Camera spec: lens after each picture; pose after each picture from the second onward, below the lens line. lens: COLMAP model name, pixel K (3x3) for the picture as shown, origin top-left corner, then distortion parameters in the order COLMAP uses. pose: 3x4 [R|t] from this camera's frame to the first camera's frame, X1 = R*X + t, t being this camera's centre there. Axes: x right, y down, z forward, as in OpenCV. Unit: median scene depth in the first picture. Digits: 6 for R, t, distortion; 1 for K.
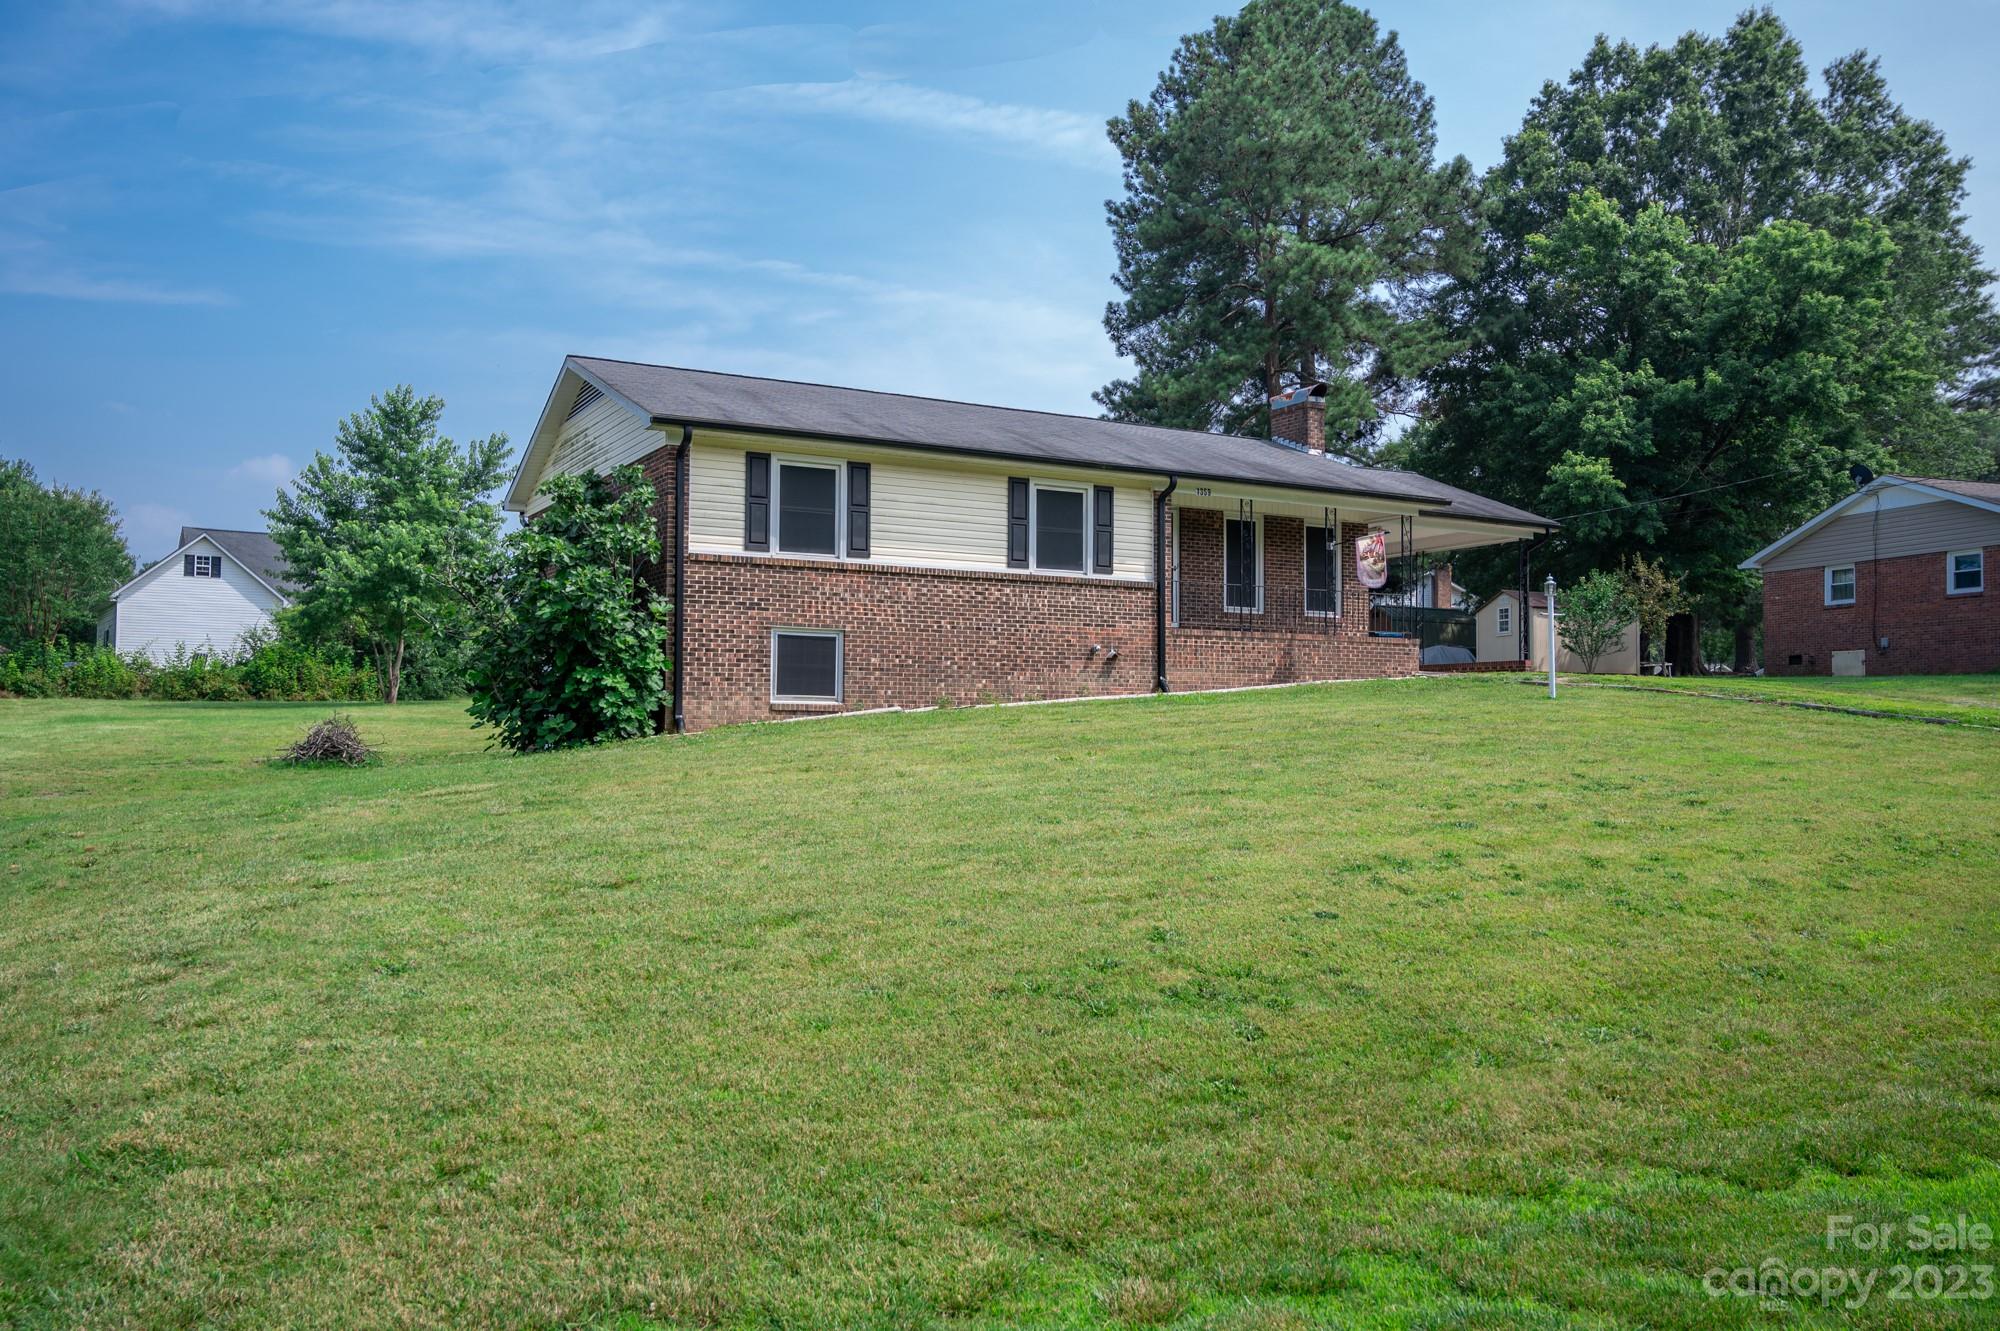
lens RADIAL K [[1479.8, 0, 1002.2], [0, 1479.8, 661.5], [0, 0, 1]] dist [-0.008607, -0.000092]
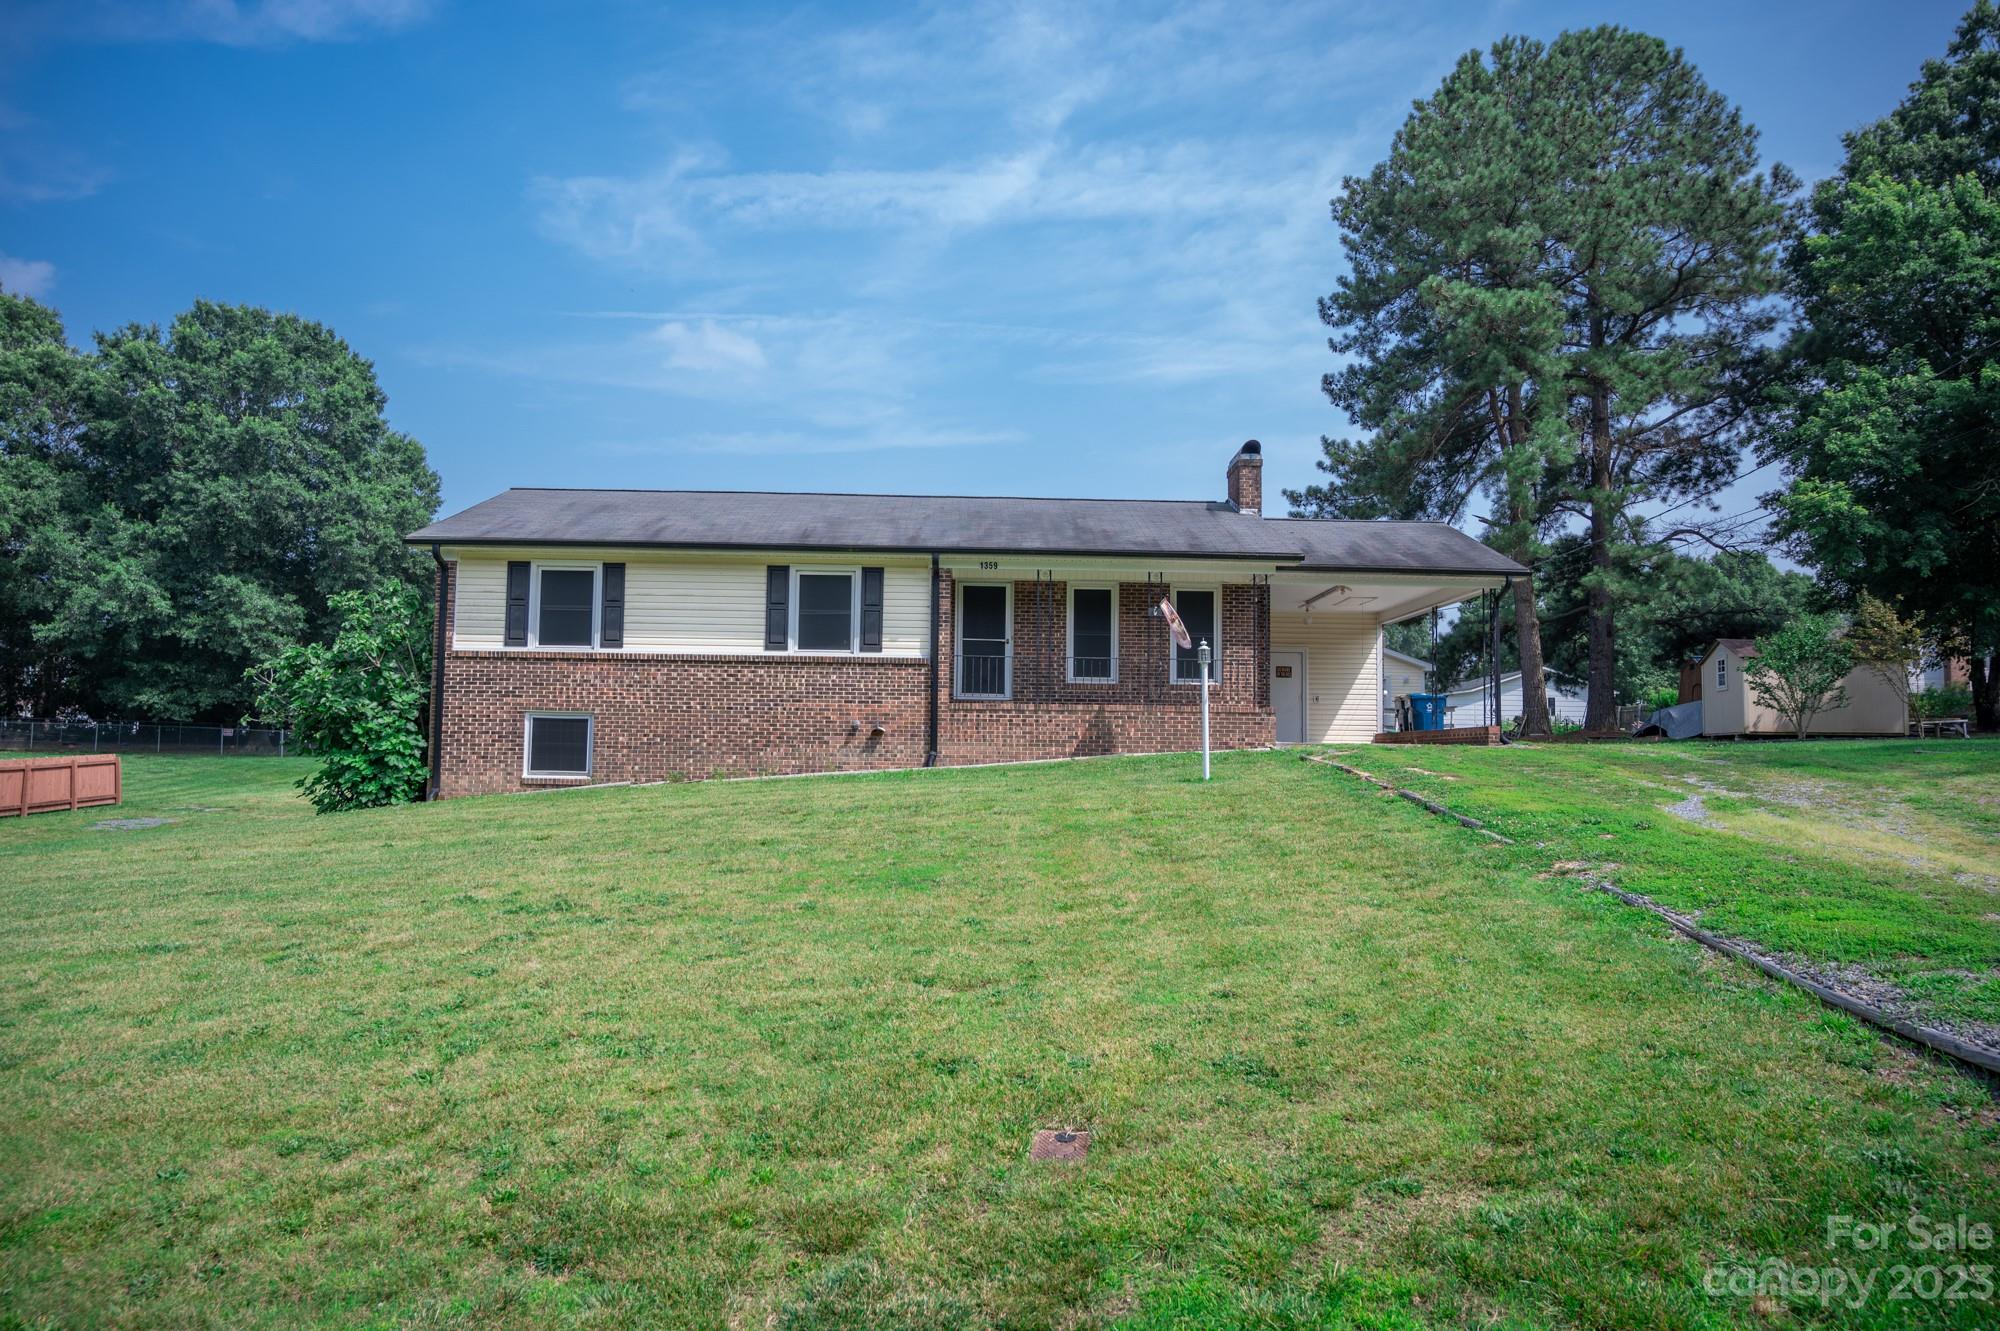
lens RADIAL K [[1285.3, 0, 1000.2], [0, 1285.3, 670.4], [0, 0, 1]] dist [-0.016451, 0.001048]
pose [[0.901293, -0.028765, -0.432253, 0.558751], [0.013253, 0.999157, -0.038857, -0.010497], [0.433007, 0.029293, 0.900915, 0.234881]]
